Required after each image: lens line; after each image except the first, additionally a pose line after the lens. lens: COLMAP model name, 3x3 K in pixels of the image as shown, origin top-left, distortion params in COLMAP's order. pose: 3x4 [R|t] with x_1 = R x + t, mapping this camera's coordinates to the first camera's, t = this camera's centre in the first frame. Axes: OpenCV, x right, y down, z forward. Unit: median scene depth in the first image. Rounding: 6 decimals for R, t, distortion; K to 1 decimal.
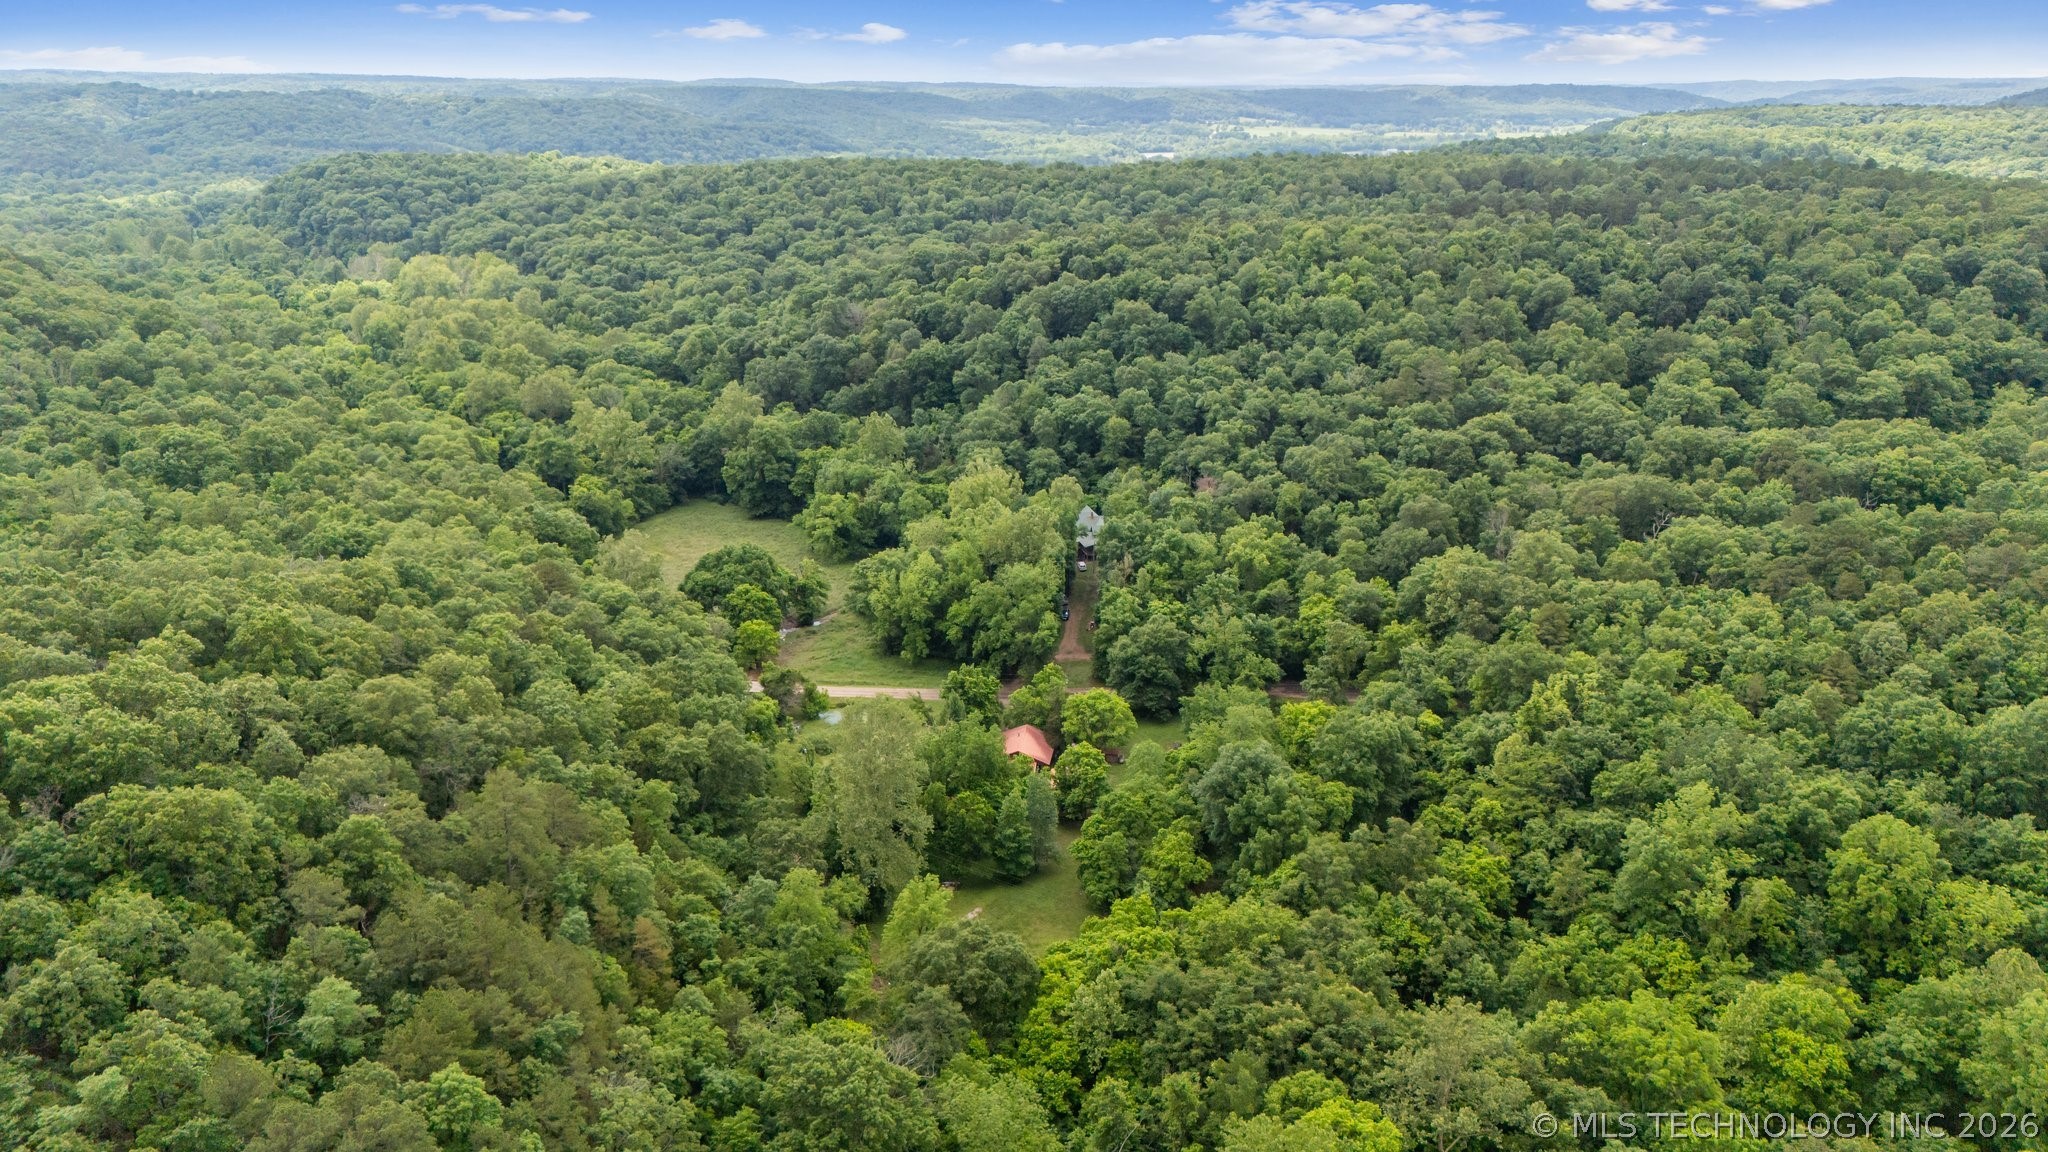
lens RADIAL K [[1497.1, 0, 1026.2], [0, 1497.1, 571.2], [0, 0, 1]] dist [0.055158, -0.041217]
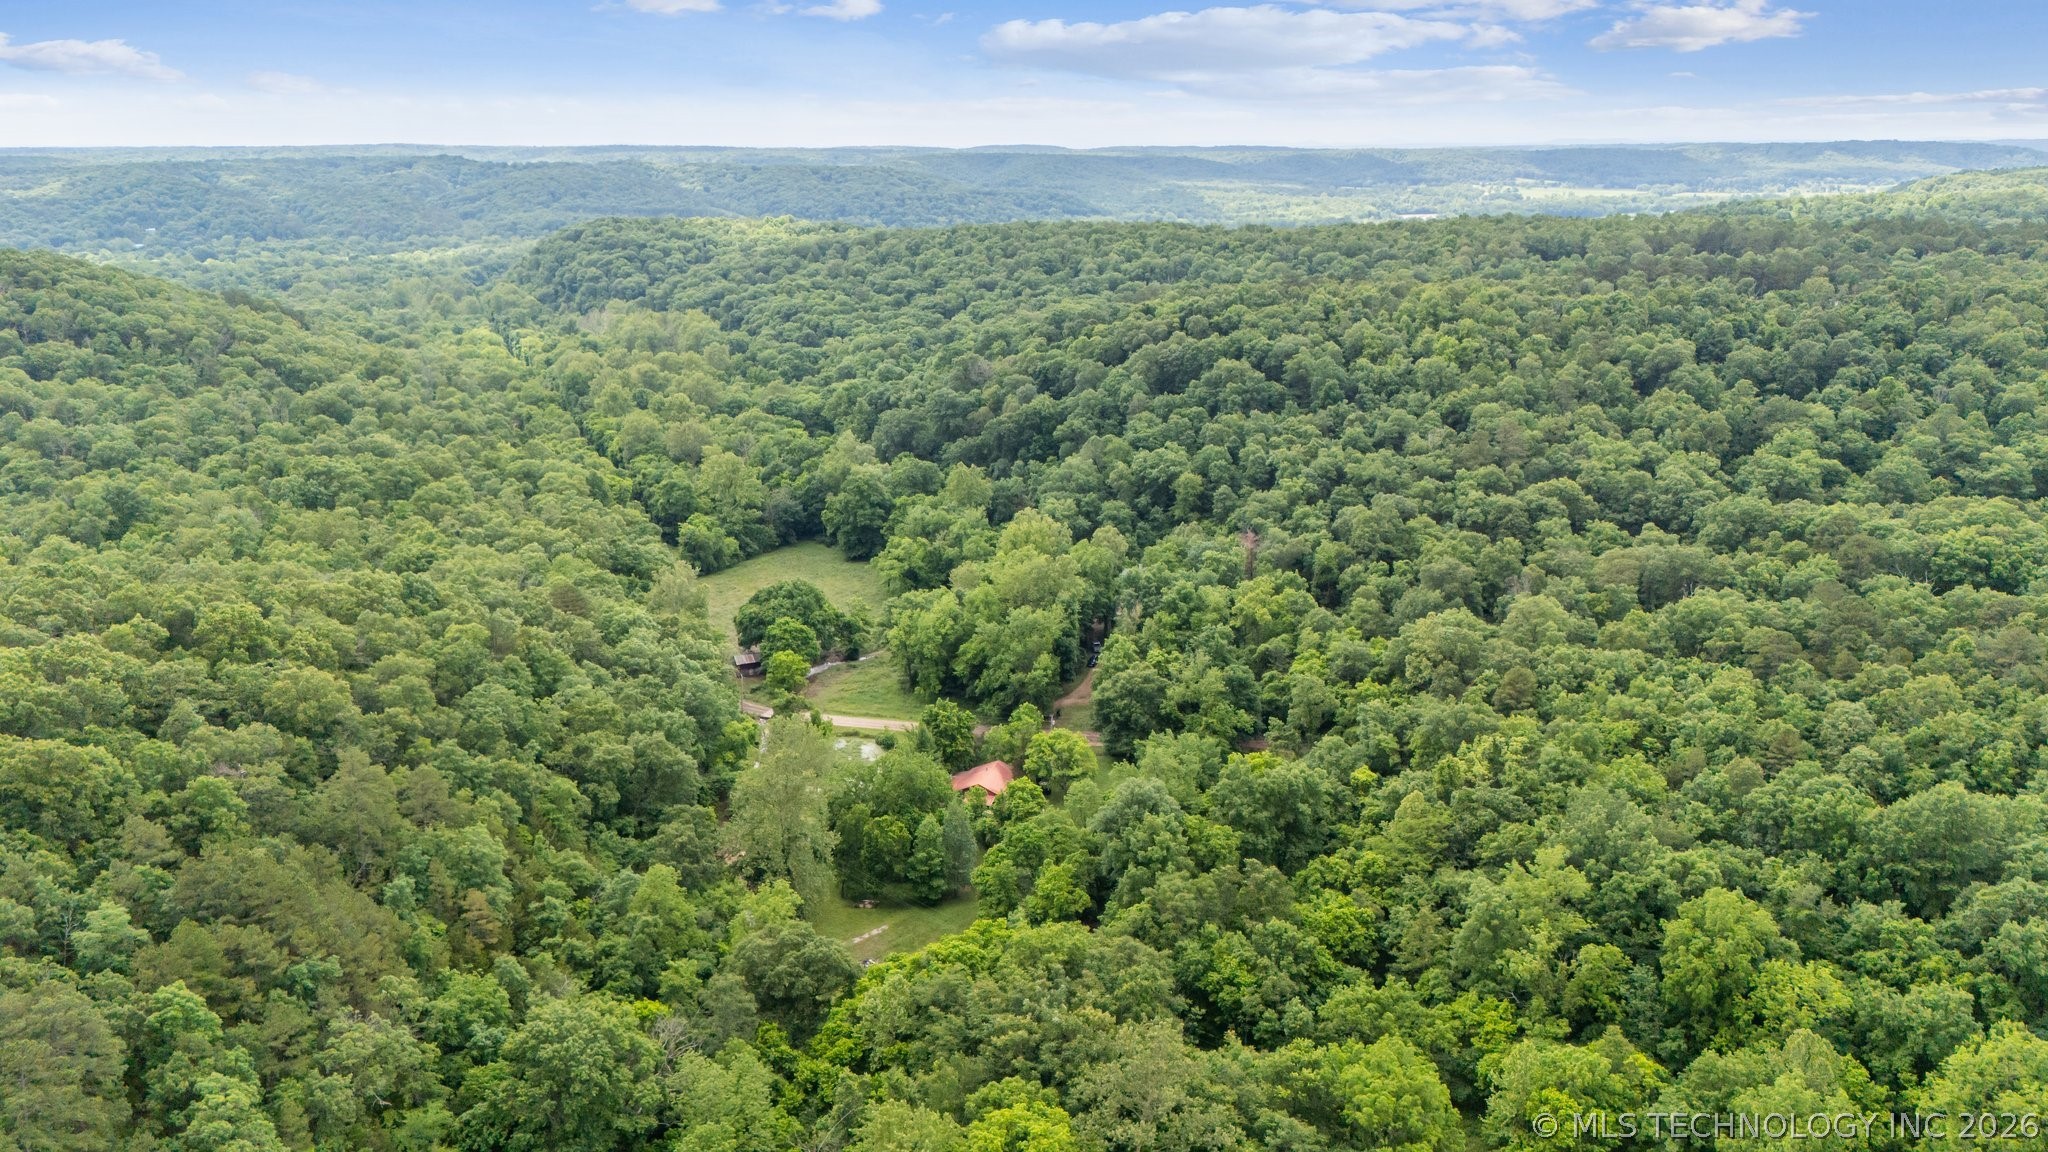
lens RADIAL K [[1497.1, 0, 1009.2], [0, 1497.1, 576.6], [0, 0, 1]] dist [0.055158, -0.041217]
pose [[0.985585, 0.039365, -0.164540, 0.148919], [-0.045232, 0.998462, -0.032059, 0.007088], [0.163025, 0.039039, 0.985849, -0.023313]]
